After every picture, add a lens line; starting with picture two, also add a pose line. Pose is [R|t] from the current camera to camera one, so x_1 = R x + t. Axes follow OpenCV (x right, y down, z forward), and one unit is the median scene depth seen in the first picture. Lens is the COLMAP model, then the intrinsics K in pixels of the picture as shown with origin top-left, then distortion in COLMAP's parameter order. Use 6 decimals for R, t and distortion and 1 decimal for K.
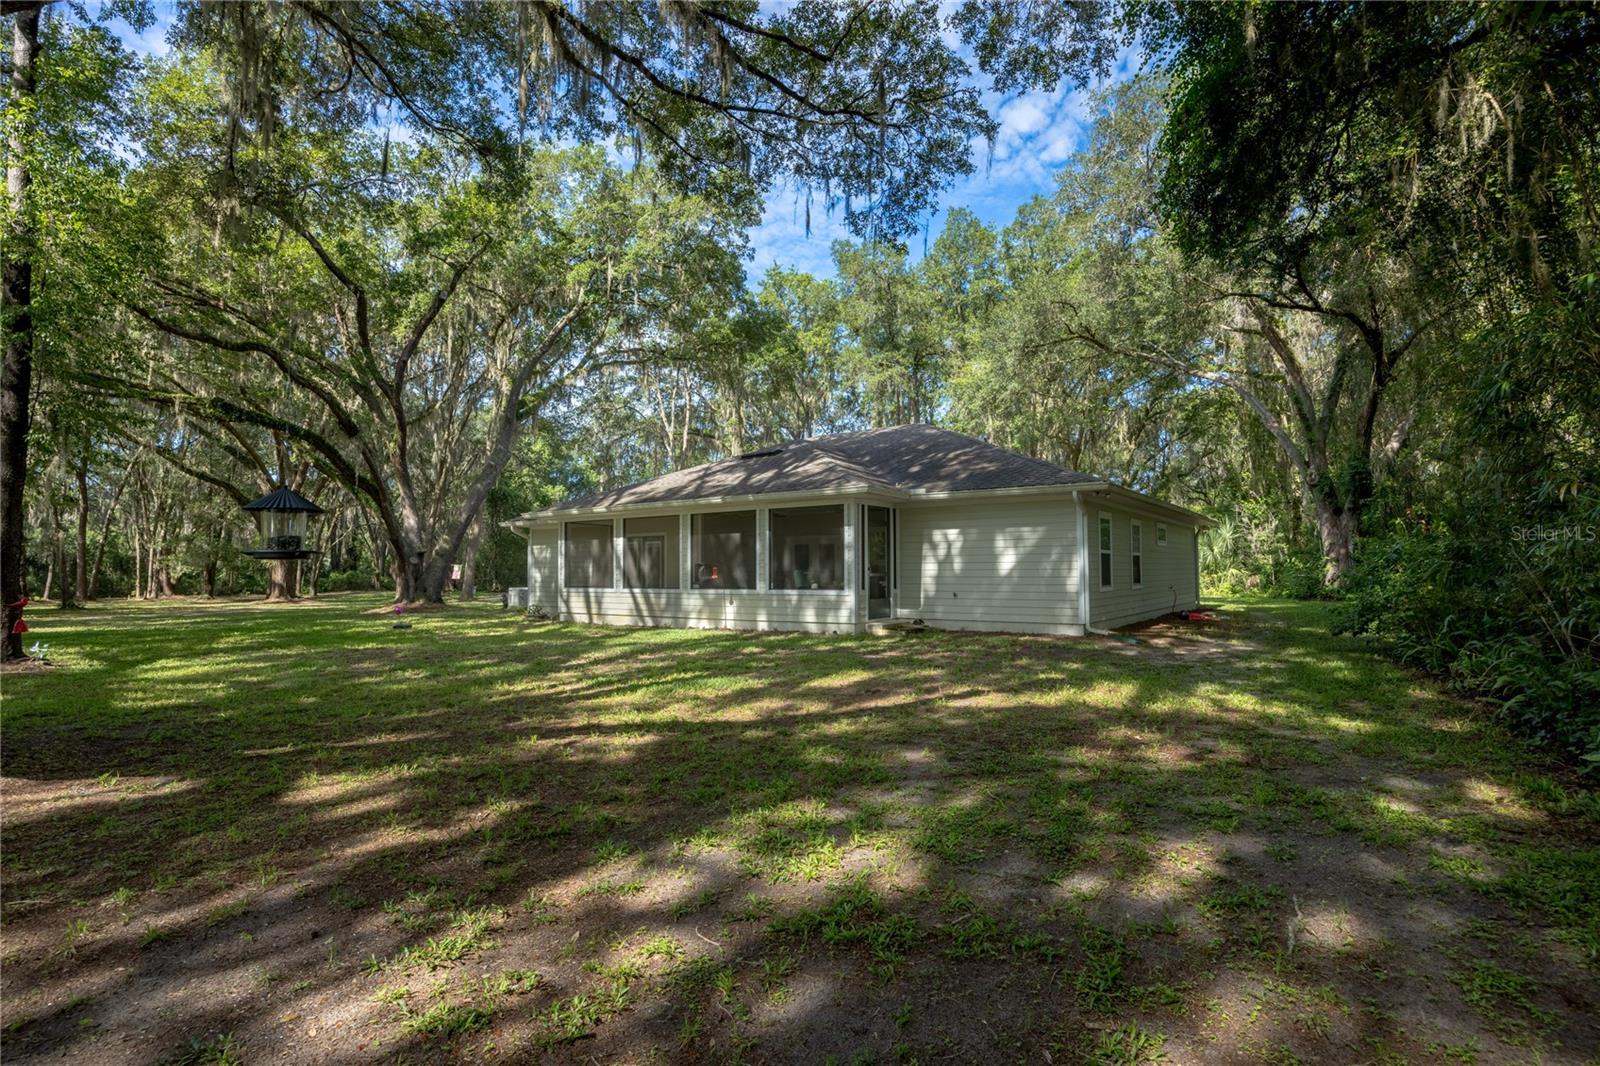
lens RADIAL K [[842.1, 0, 809.9], [0, 842.1, 534.8], [0, 0, 1]] dist [-0.001182, 0.000543]
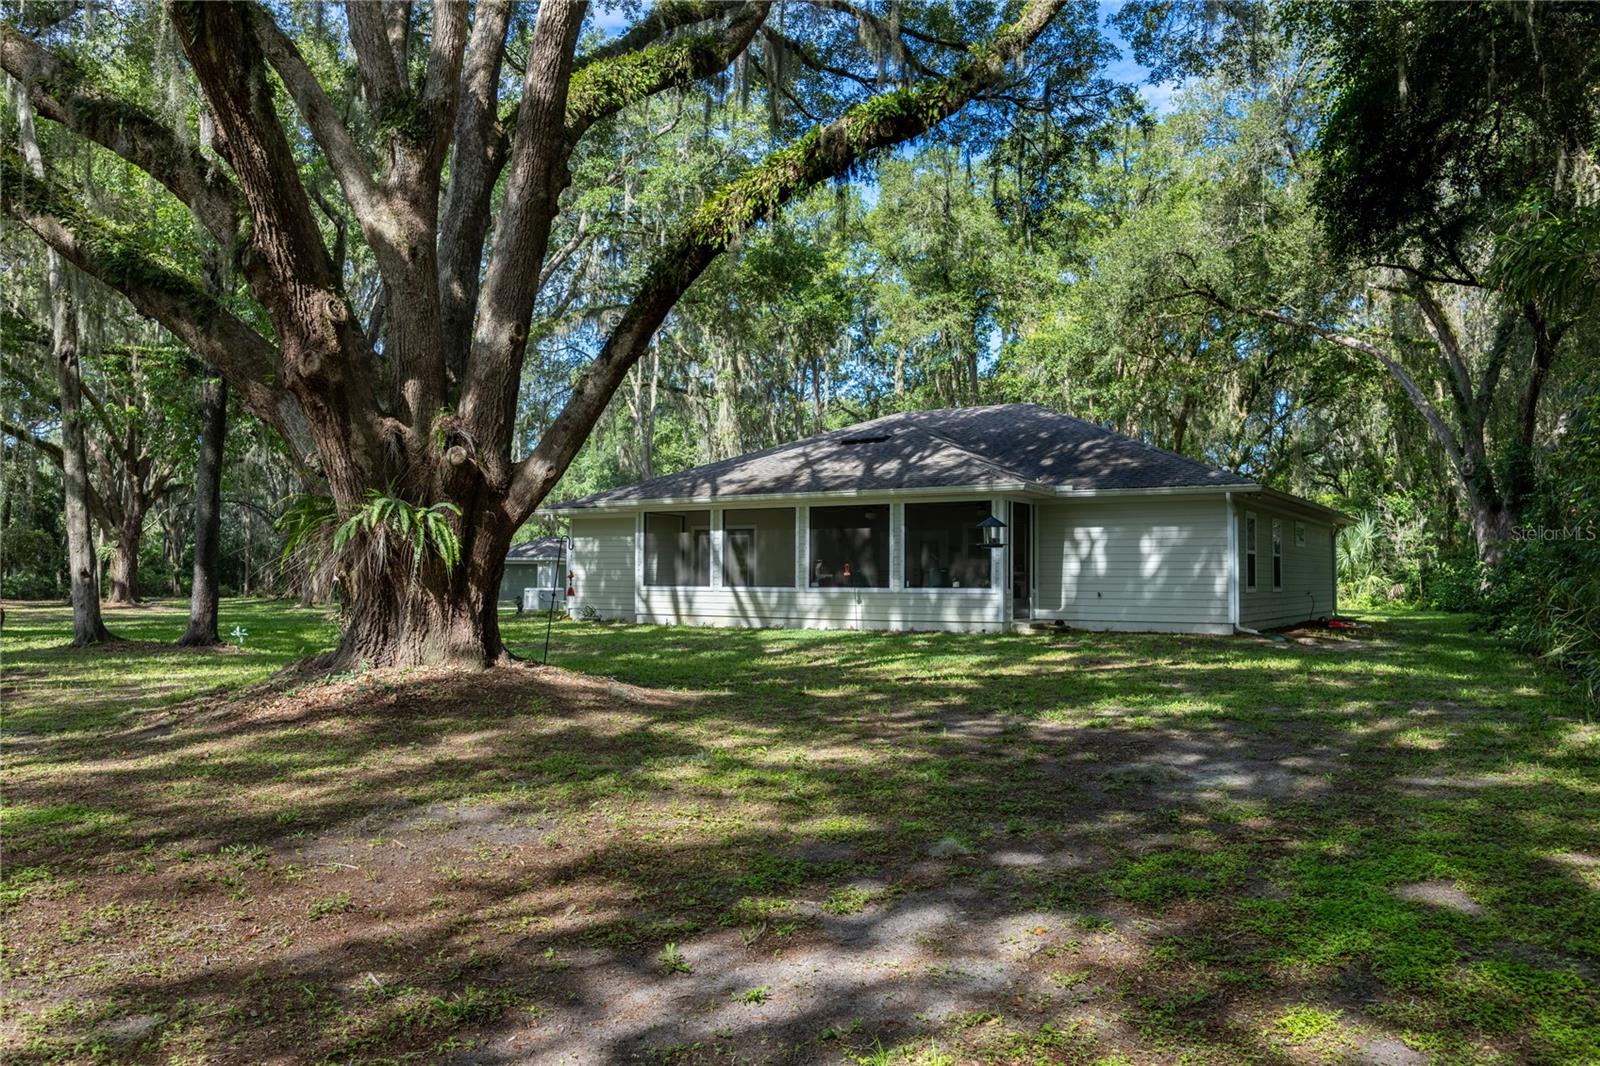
lens RADIAL K [[1313.9, 0, 796.4], [0, 1313.9, 527.7], [0, 0, 1]] dist [0.014090, -0.011089]
pose [[0.998308, 0.012724, 0.056739, -0.222170], [-0.012954, 0.999909, 0.003689, -0.006084], [-0.056687, -0.004417, 0.998382, -0.419997]]
